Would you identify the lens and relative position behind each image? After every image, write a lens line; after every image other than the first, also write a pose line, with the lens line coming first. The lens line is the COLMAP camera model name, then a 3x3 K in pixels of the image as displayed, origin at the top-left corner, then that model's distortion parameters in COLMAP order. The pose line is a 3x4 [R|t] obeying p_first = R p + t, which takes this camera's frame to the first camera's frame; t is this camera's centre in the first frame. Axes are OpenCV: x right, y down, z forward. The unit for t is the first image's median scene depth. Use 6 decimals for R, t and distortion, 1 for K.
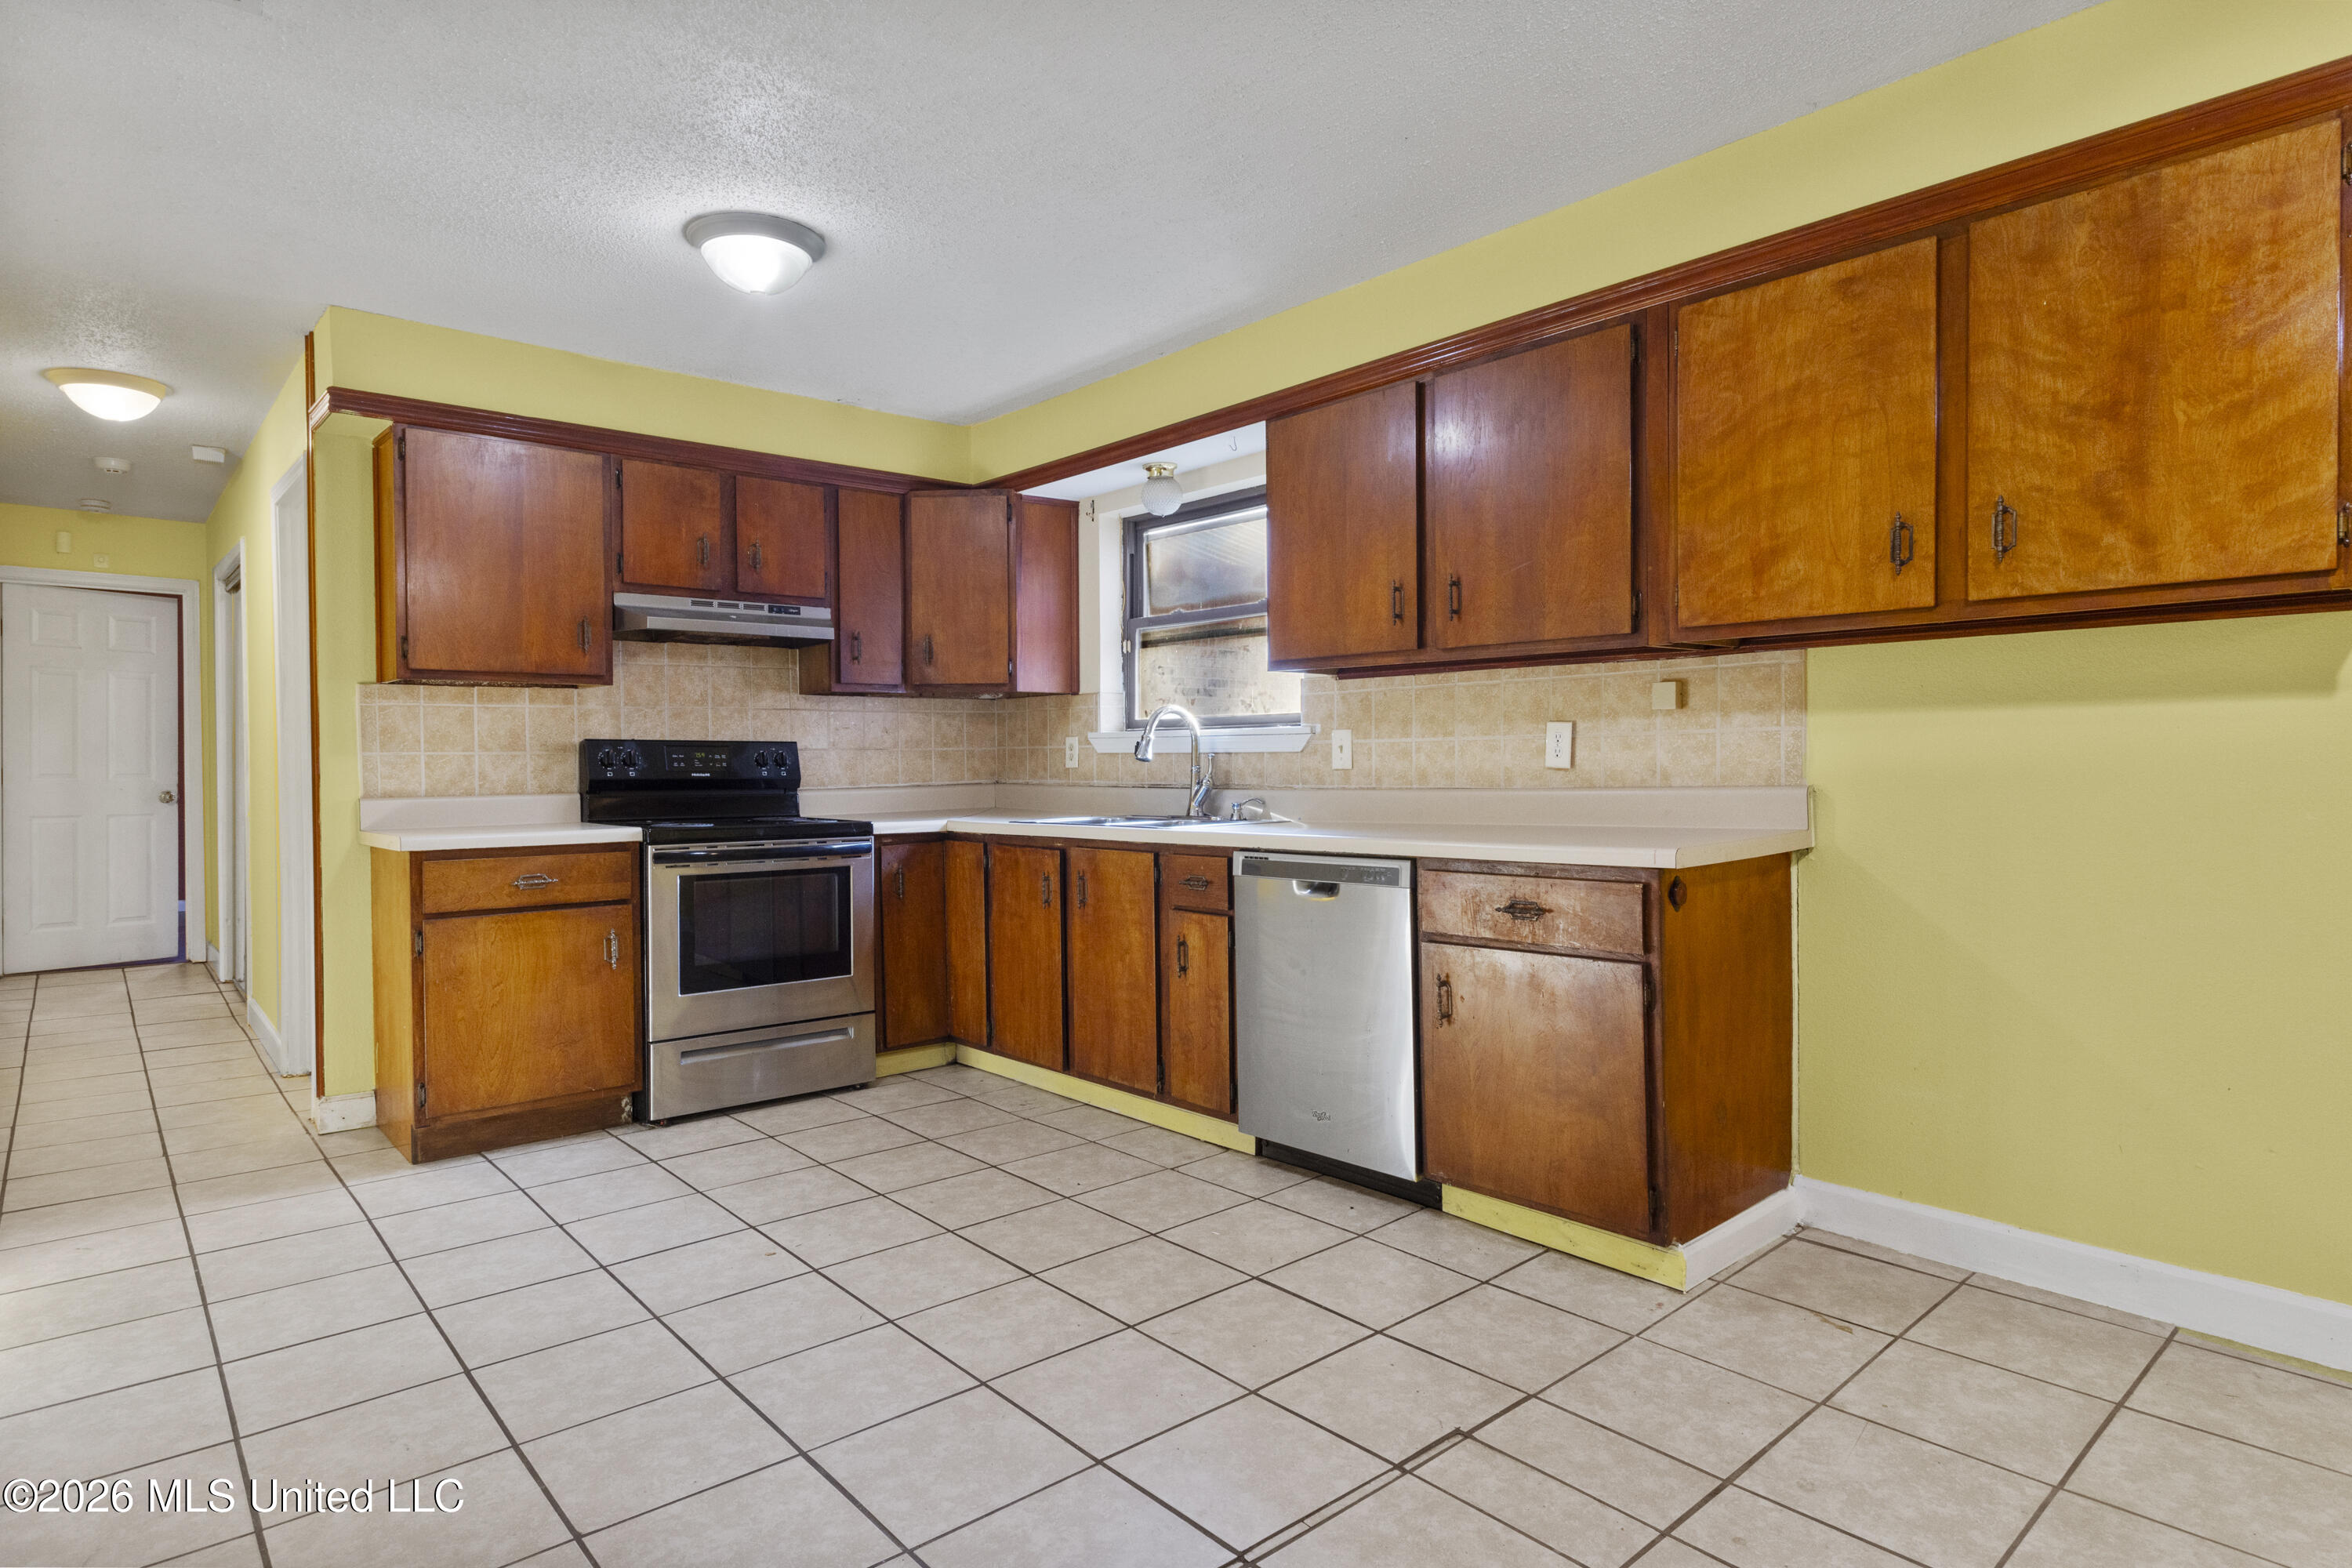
lens RADIAL K [[1275.7, 0, 1178.3], [0, 1275.7, 771.3], [0, 0, 1]] dist [-0.002226, -0.000914]
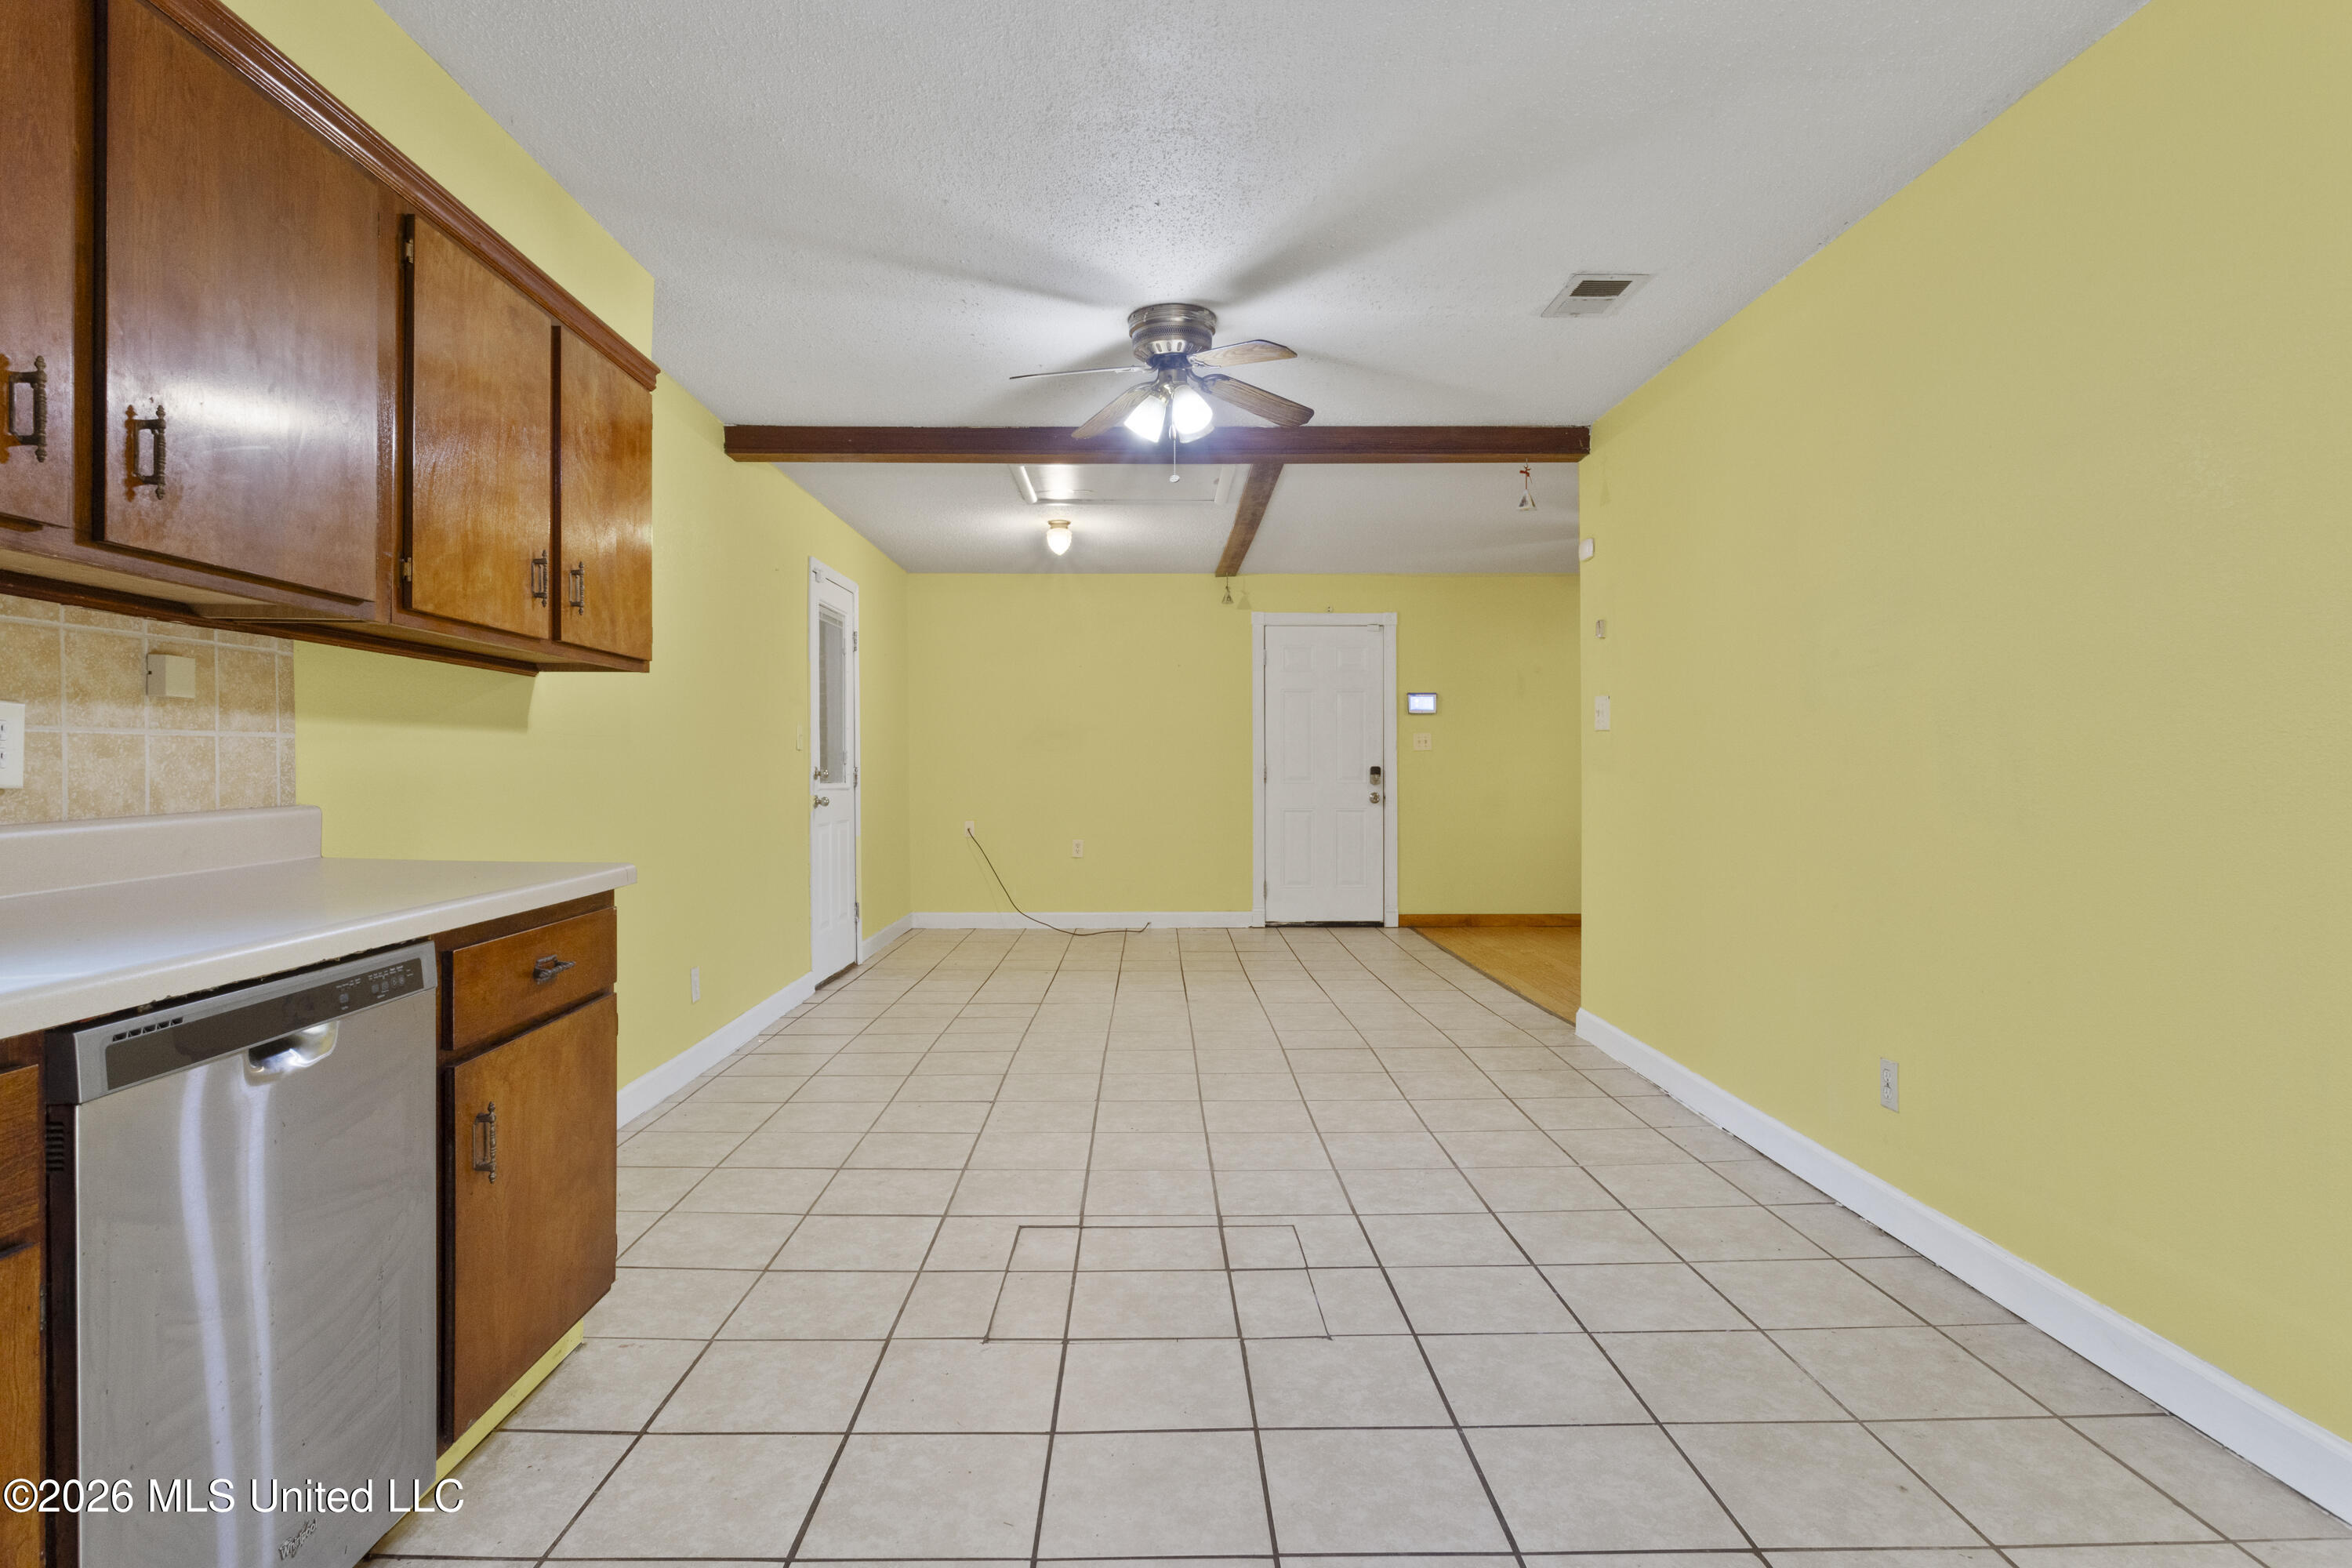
lens RADIAL K [[1256.5, 0, 1168.4], [0, 1256.5, 771.6], [0, 0, 1]] dist [0.003544, 0.001872]
pose [[-0.760924, 0.007932, 0.648792, -0.428371], [0.012120, 0.999925, 0.001990, -0.004839], [-0.648727, 0.009377, -0.760963, 1.141836]]
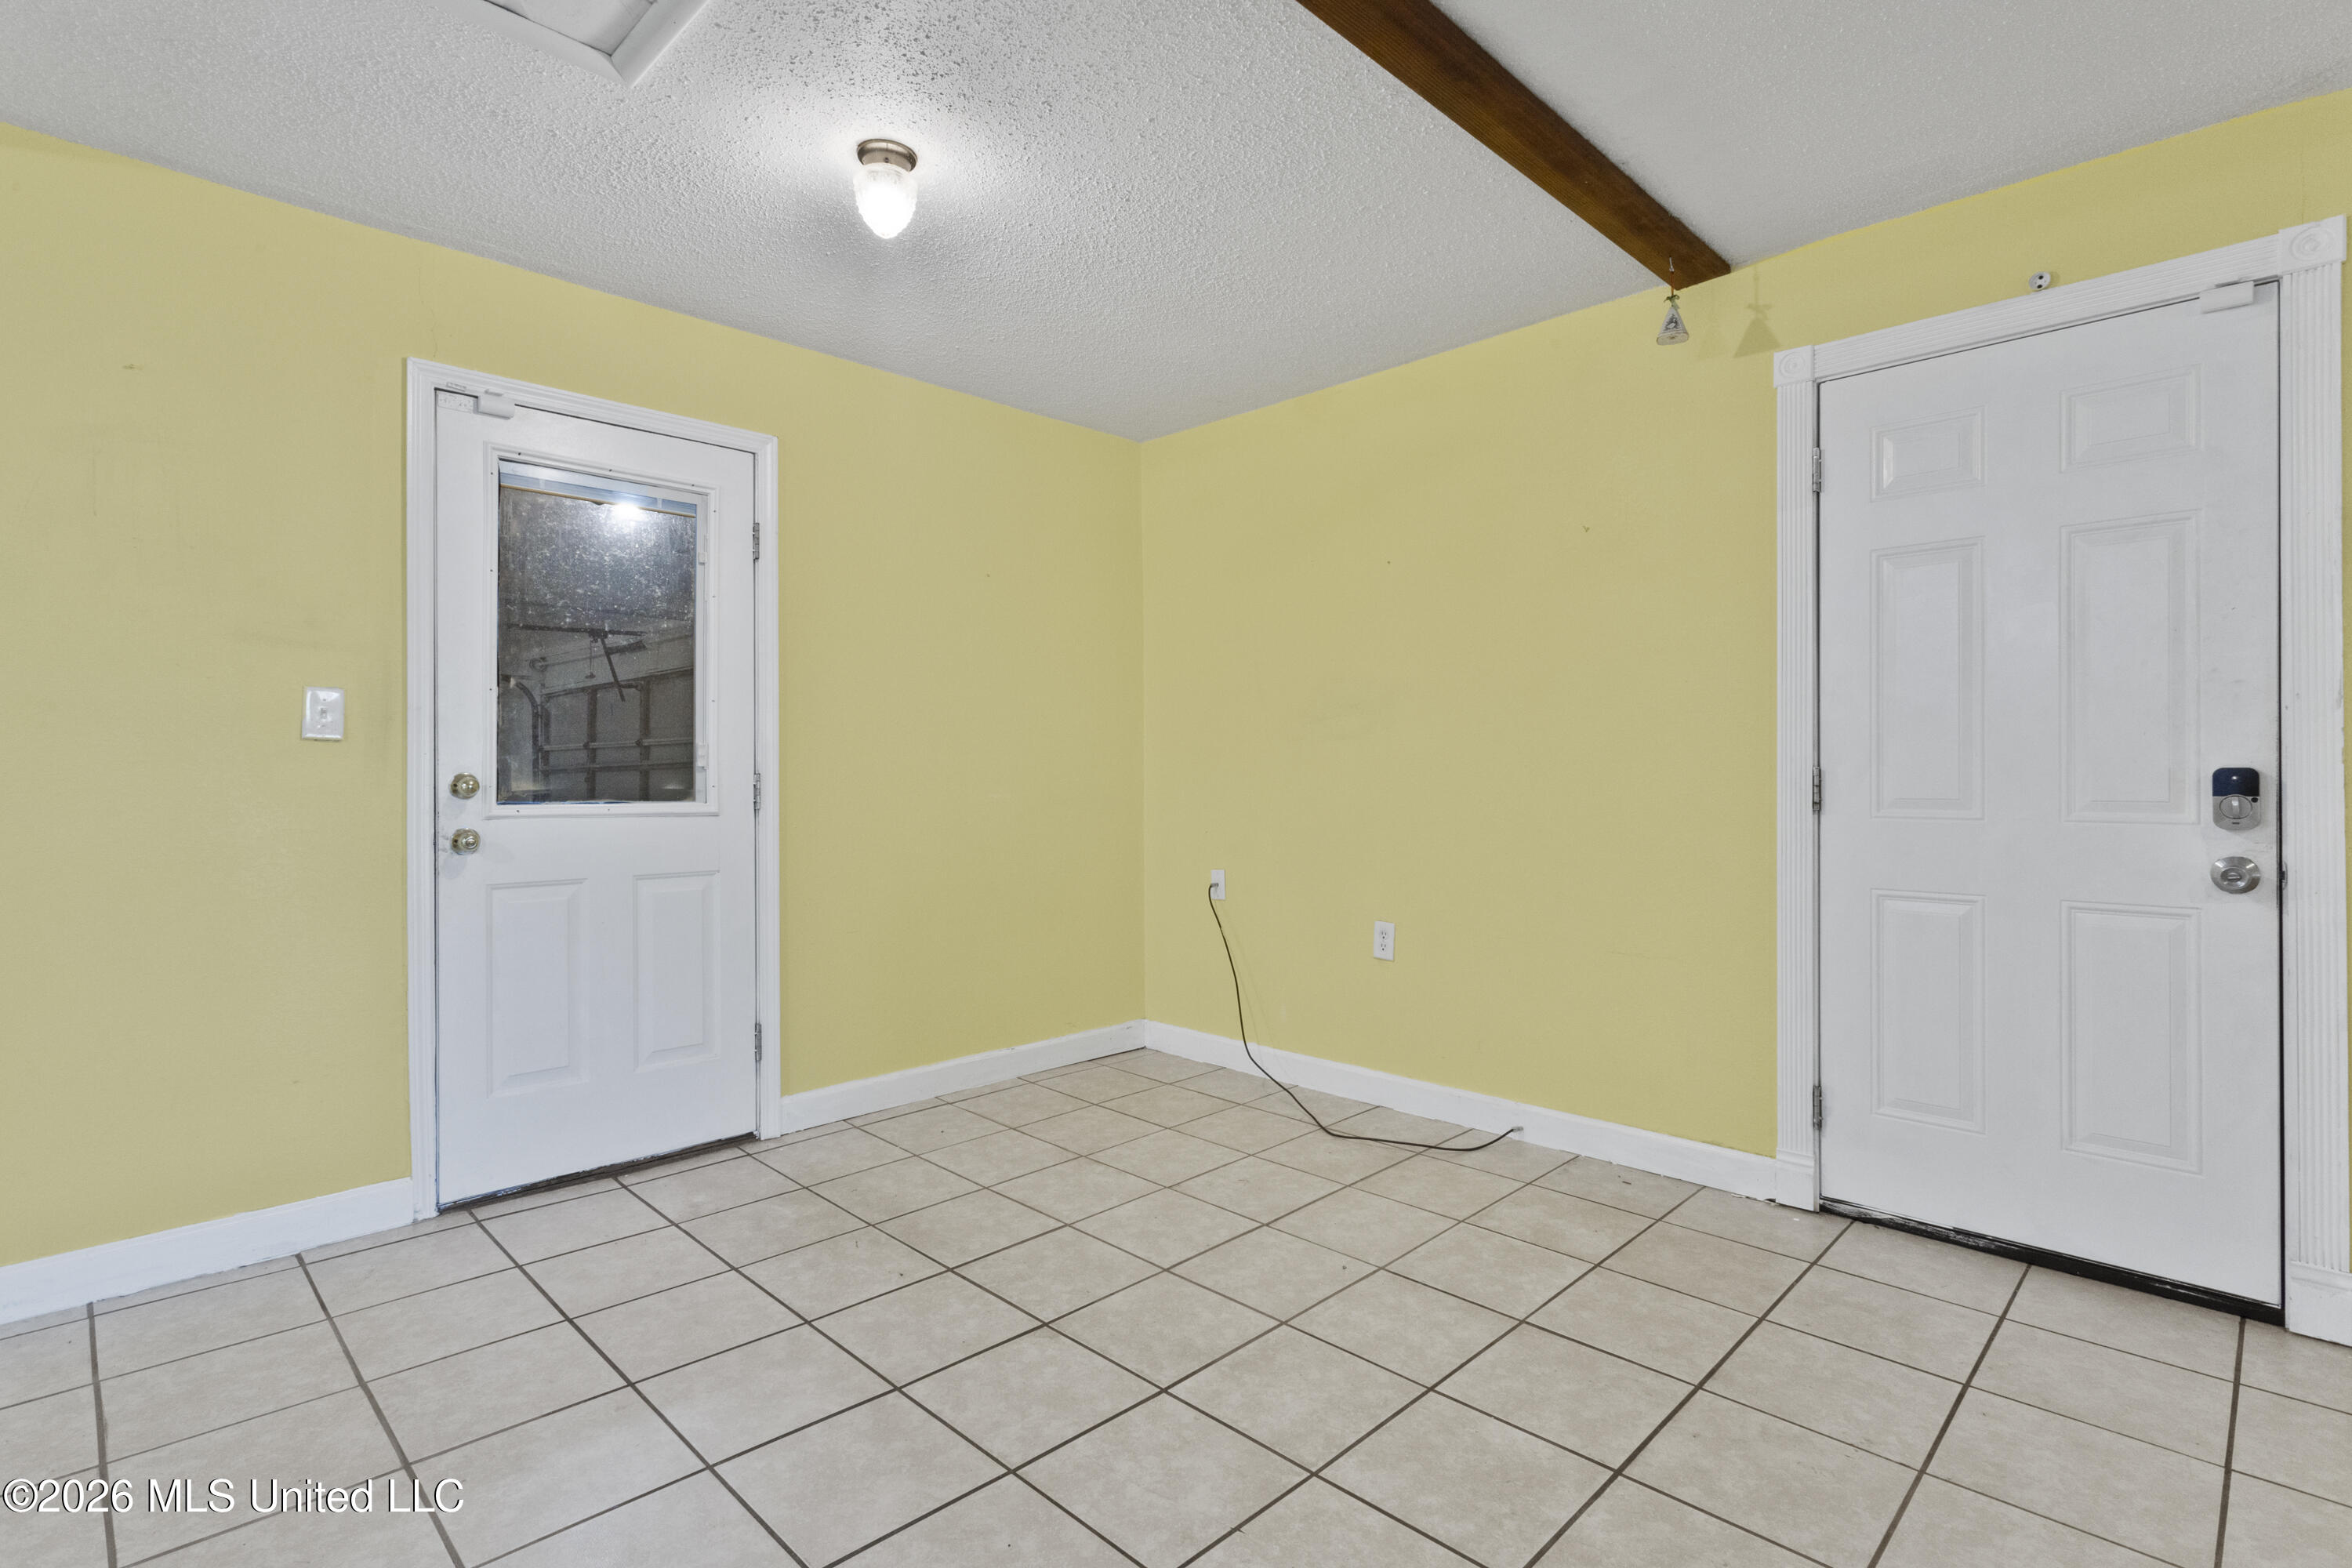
lens RADIAL K [[1106.8, 0, 1140.0], [0, 1106.8, 782.2], [0, 0, 1]] dist [-0.016939, -0.000029]
pose [[-0.059164, 0.004137, 0.998240, 0.331395], [0.009438, 0.999949, -0.003585, -0.000161], [-0.998204, 0.009209, -0.059200, -0.446085]]
